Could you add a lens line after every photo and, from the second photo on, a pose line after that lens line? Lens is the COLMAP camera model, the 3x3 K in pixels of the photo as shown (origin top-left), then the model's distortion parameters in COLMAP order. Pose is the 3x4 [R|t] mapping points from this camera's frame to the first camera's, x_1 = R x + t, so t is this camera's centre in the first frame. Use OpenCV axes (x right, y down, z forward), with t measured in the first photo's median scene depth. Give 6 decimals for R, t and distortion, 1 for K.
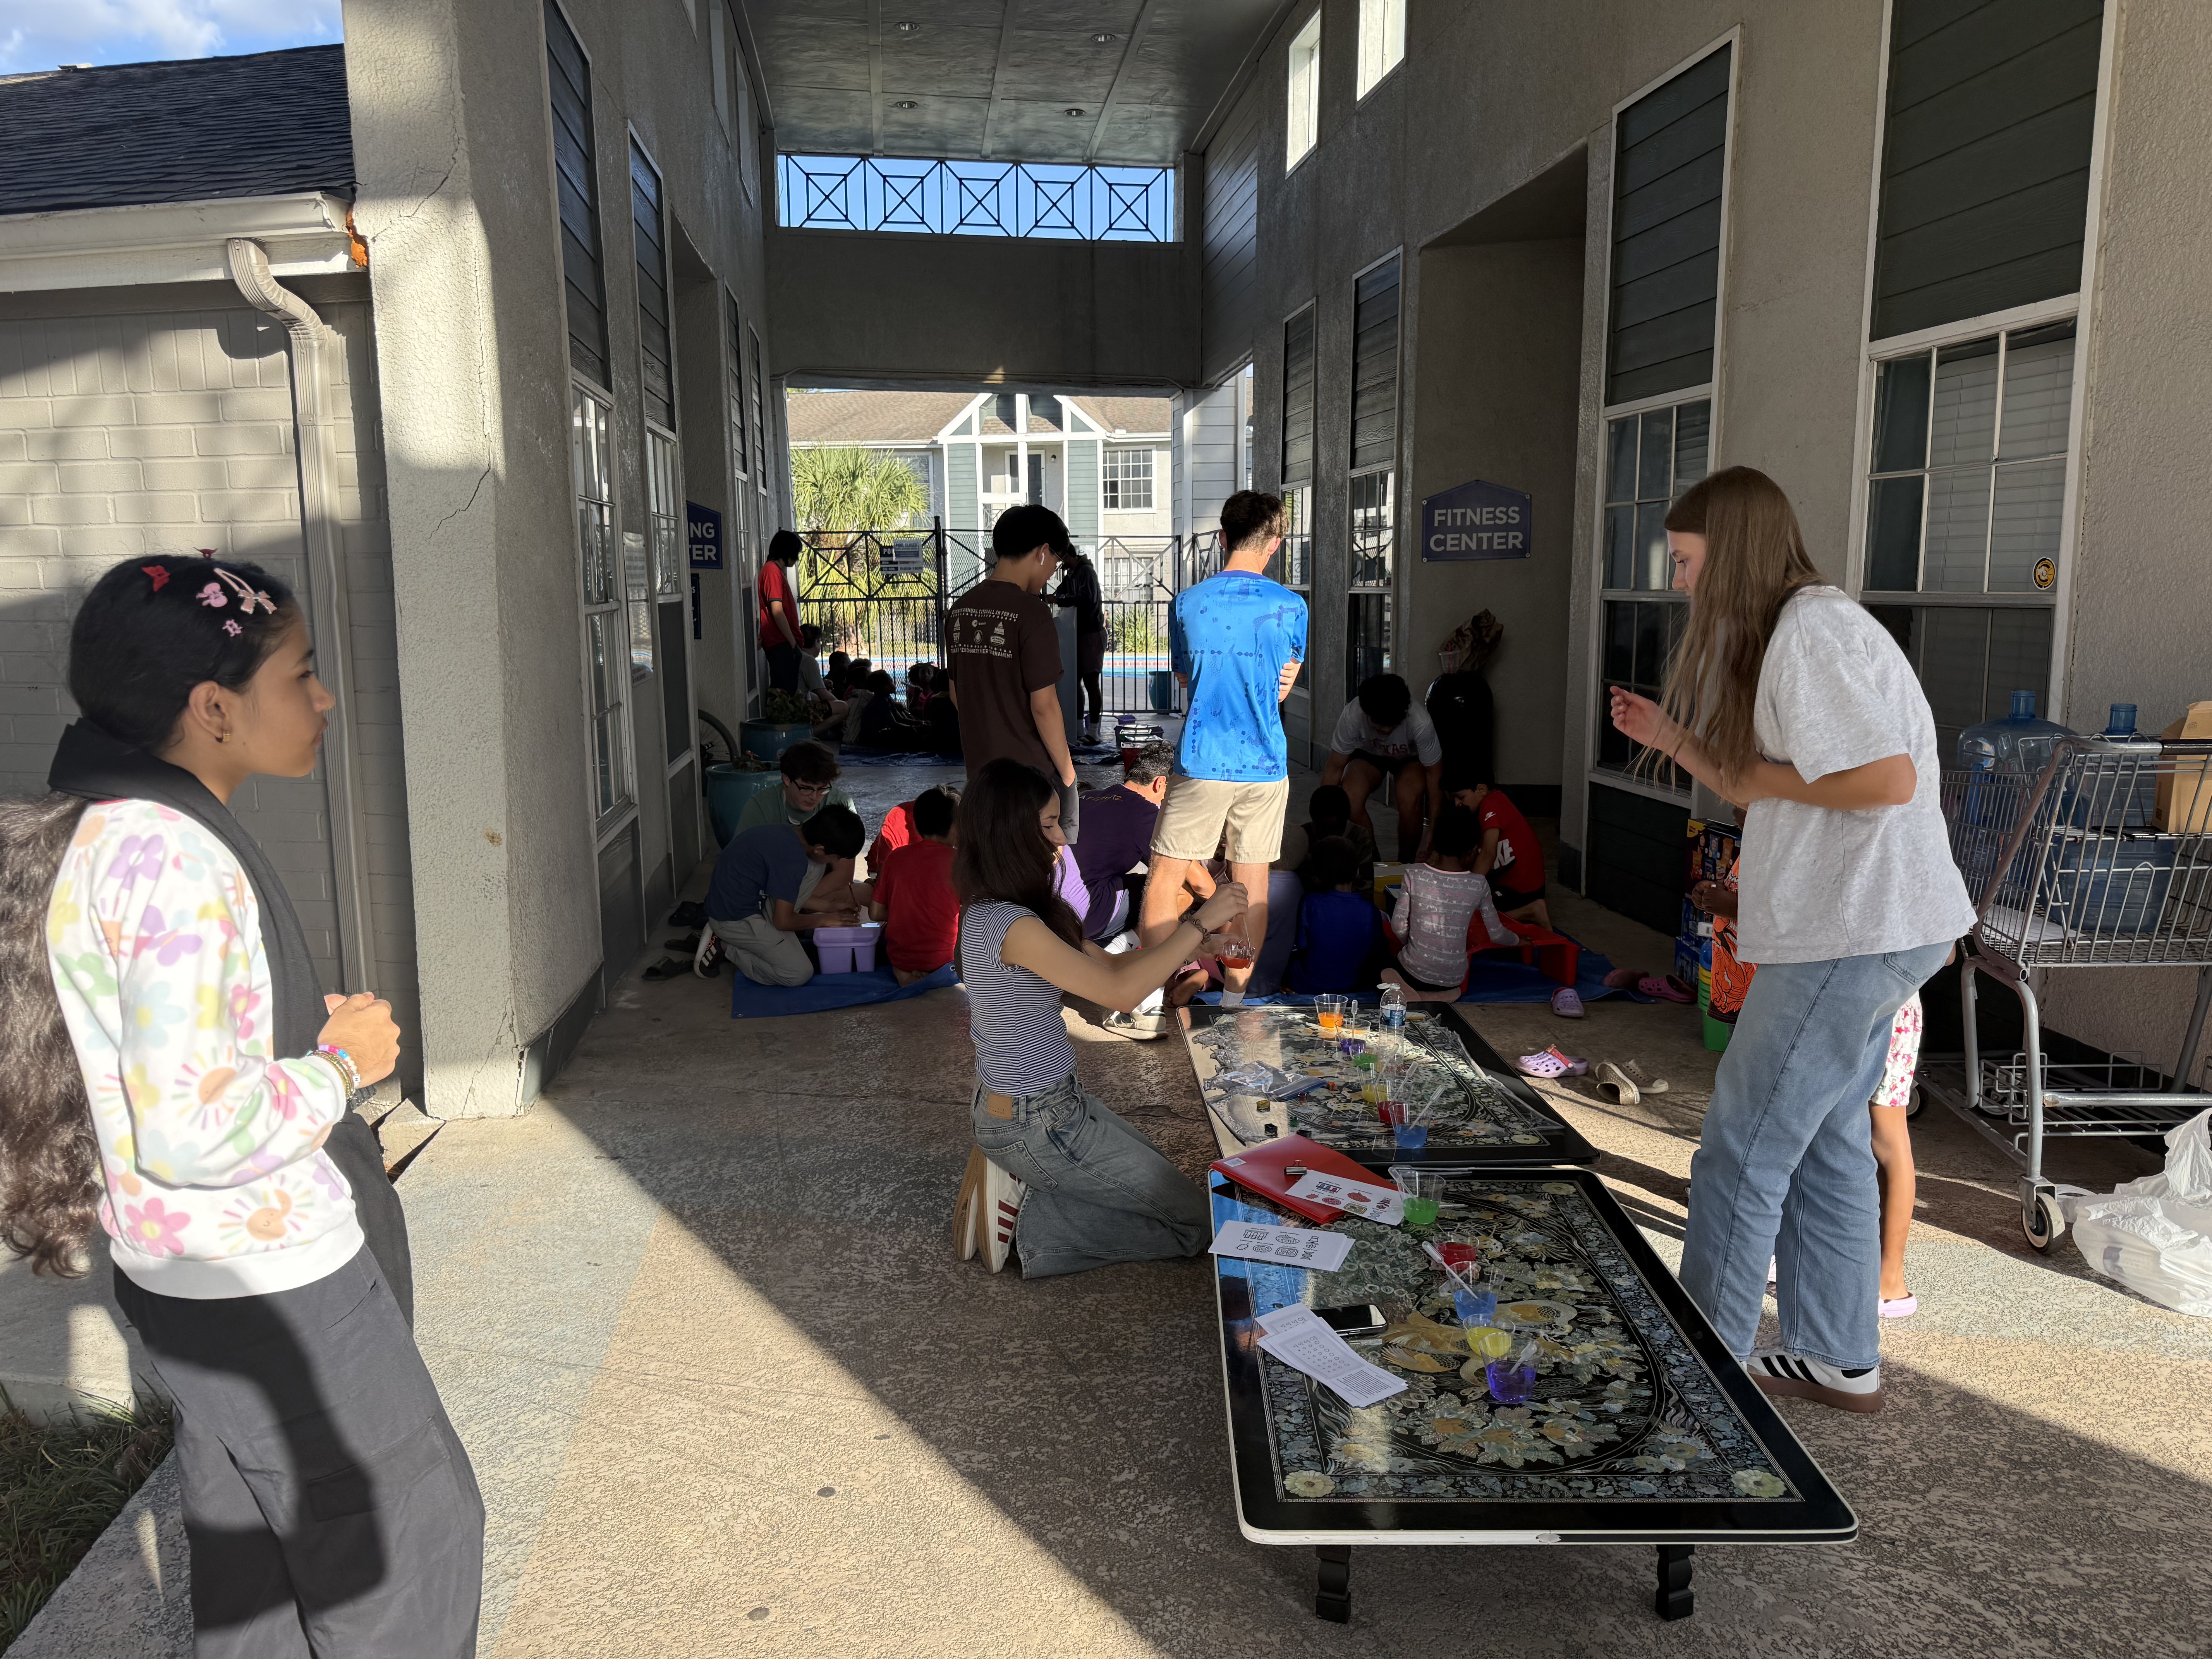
lens RADIAL K [[1574.2, 0, 1073.4], [0, 1574.2, 813.7], [0, 0, 1]] dist [0.071061, -0.087144]
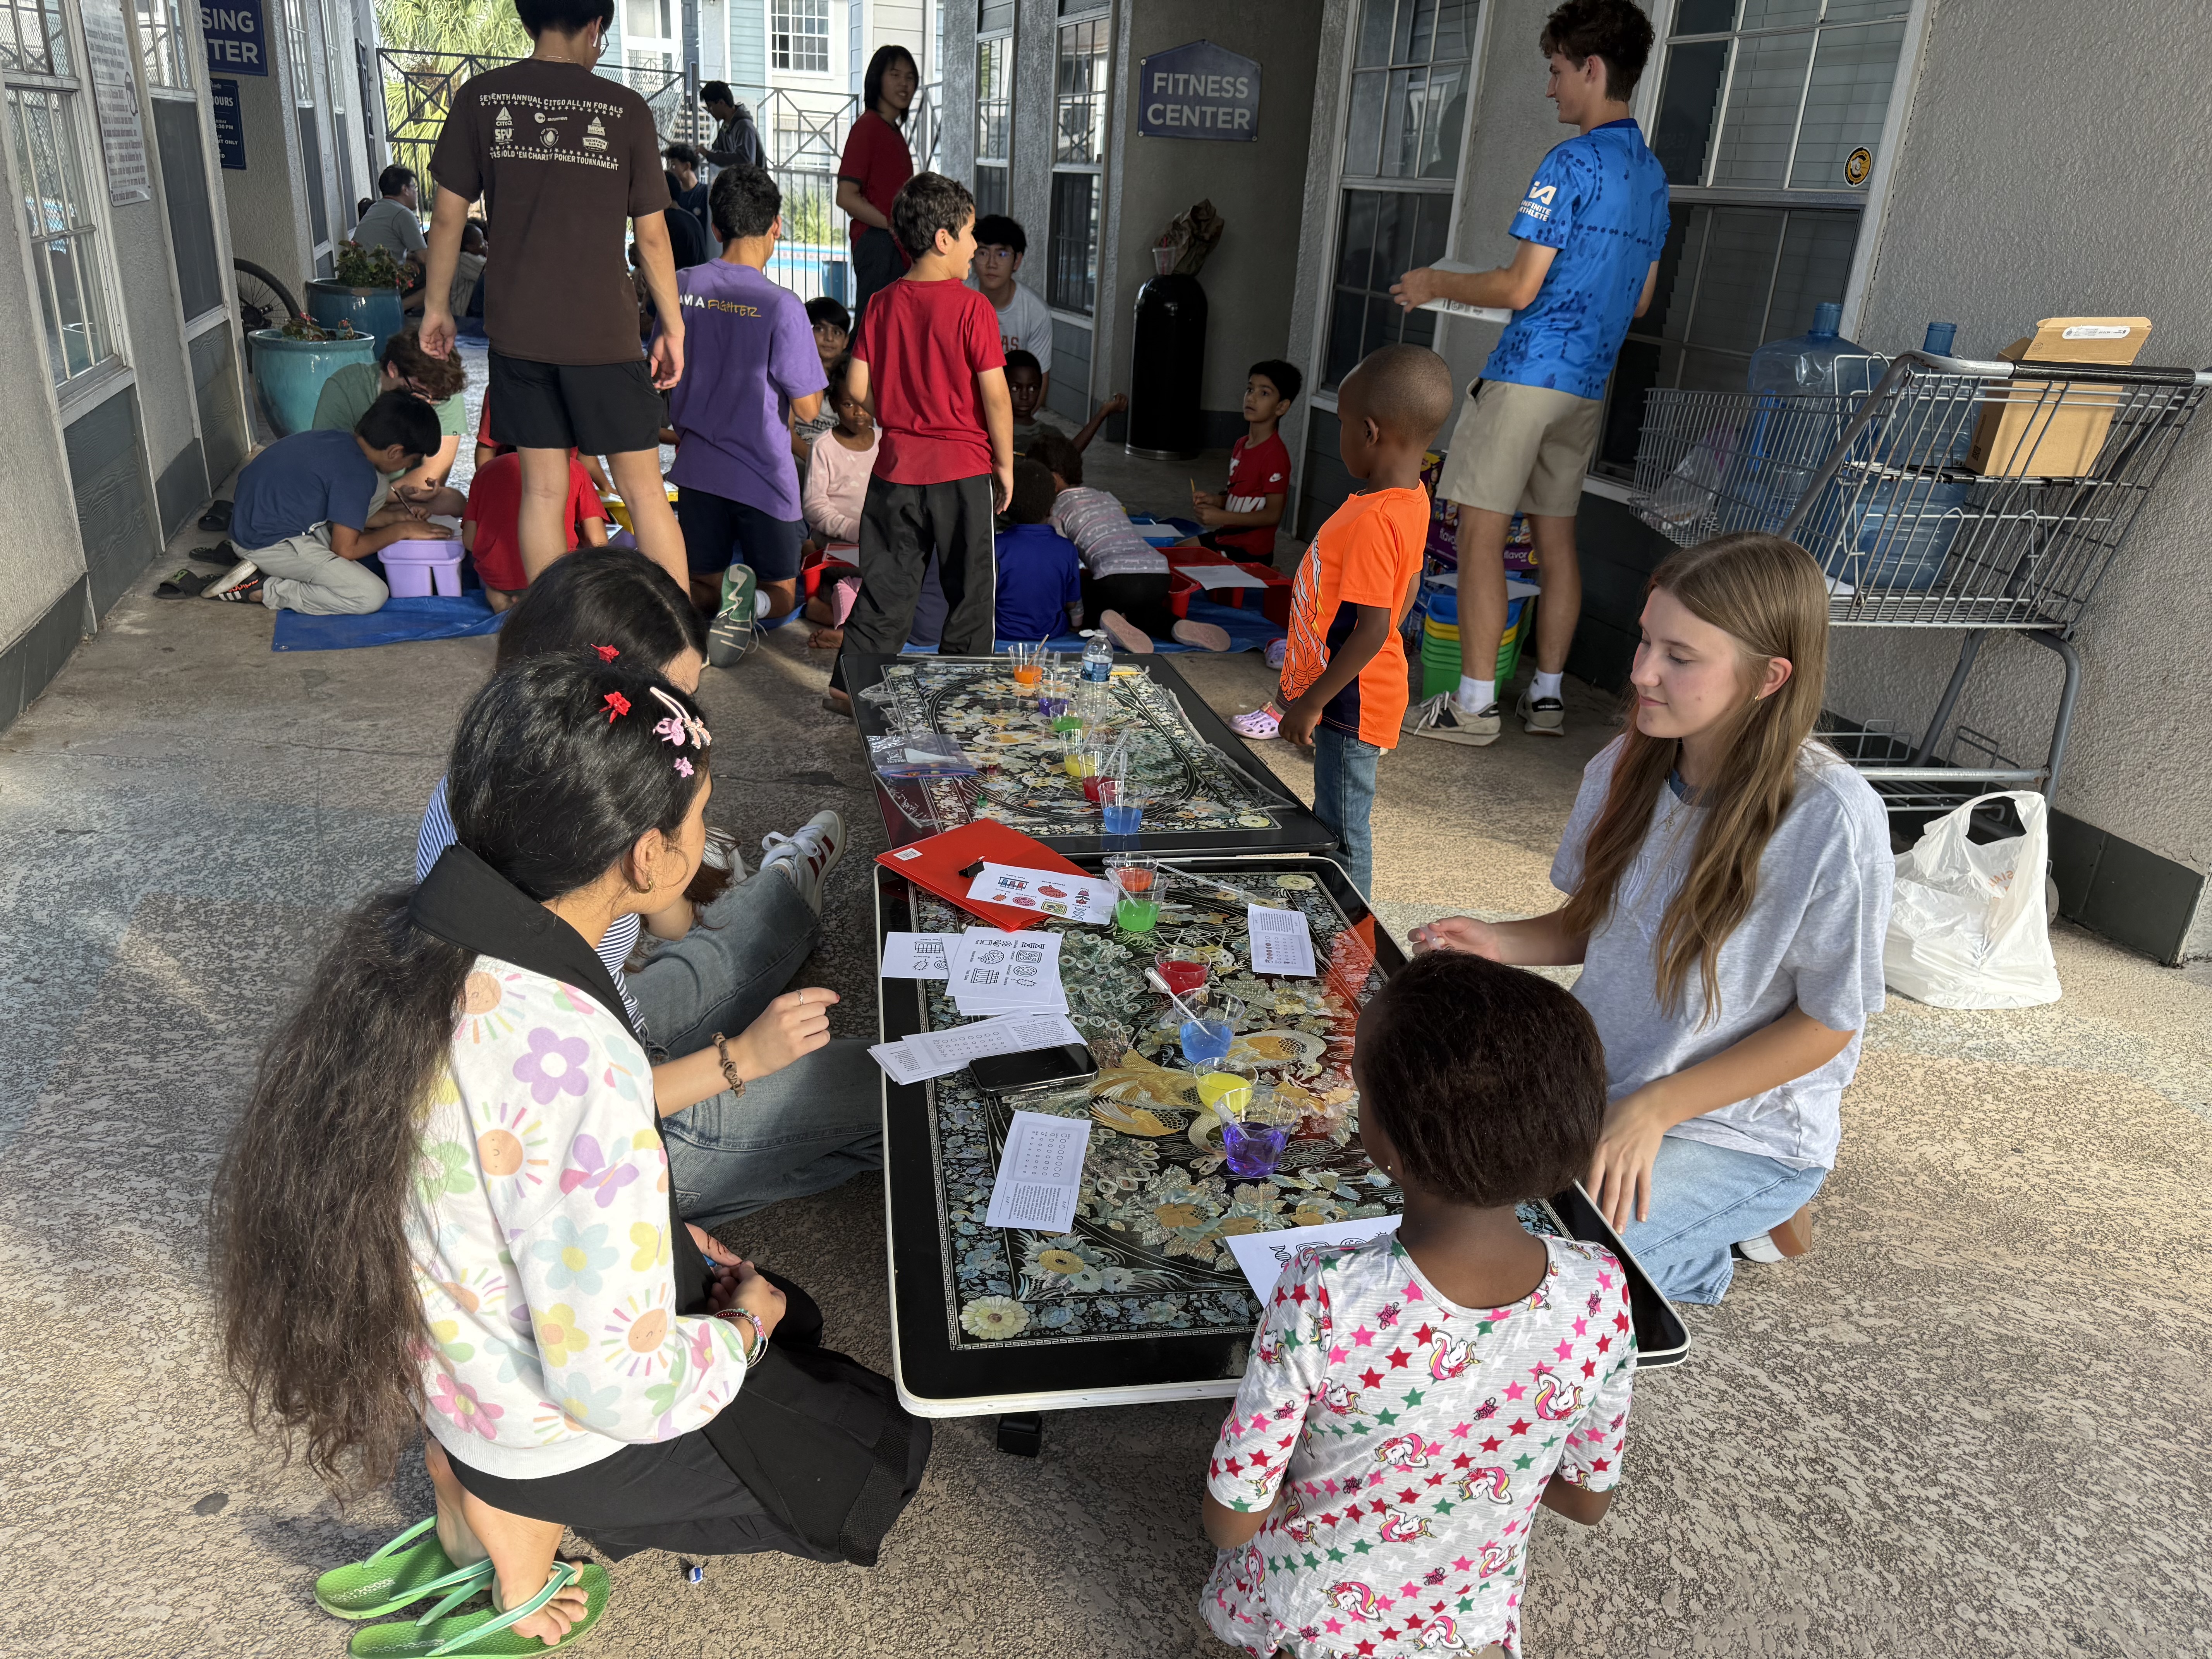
lens RADIAL K [[1574.2, 0, 1073.4], [0, 1574.2, 813.7], [0, 0, 1]] dist [0.071061, -0.087144]
pose [[0.979099, -0.000439, 0.203385, 0.028345], [-0.045726, 0.973922, 0.222228, 0.026663], [-0.198179, -0.226883, 0.953545, 0.279199]]
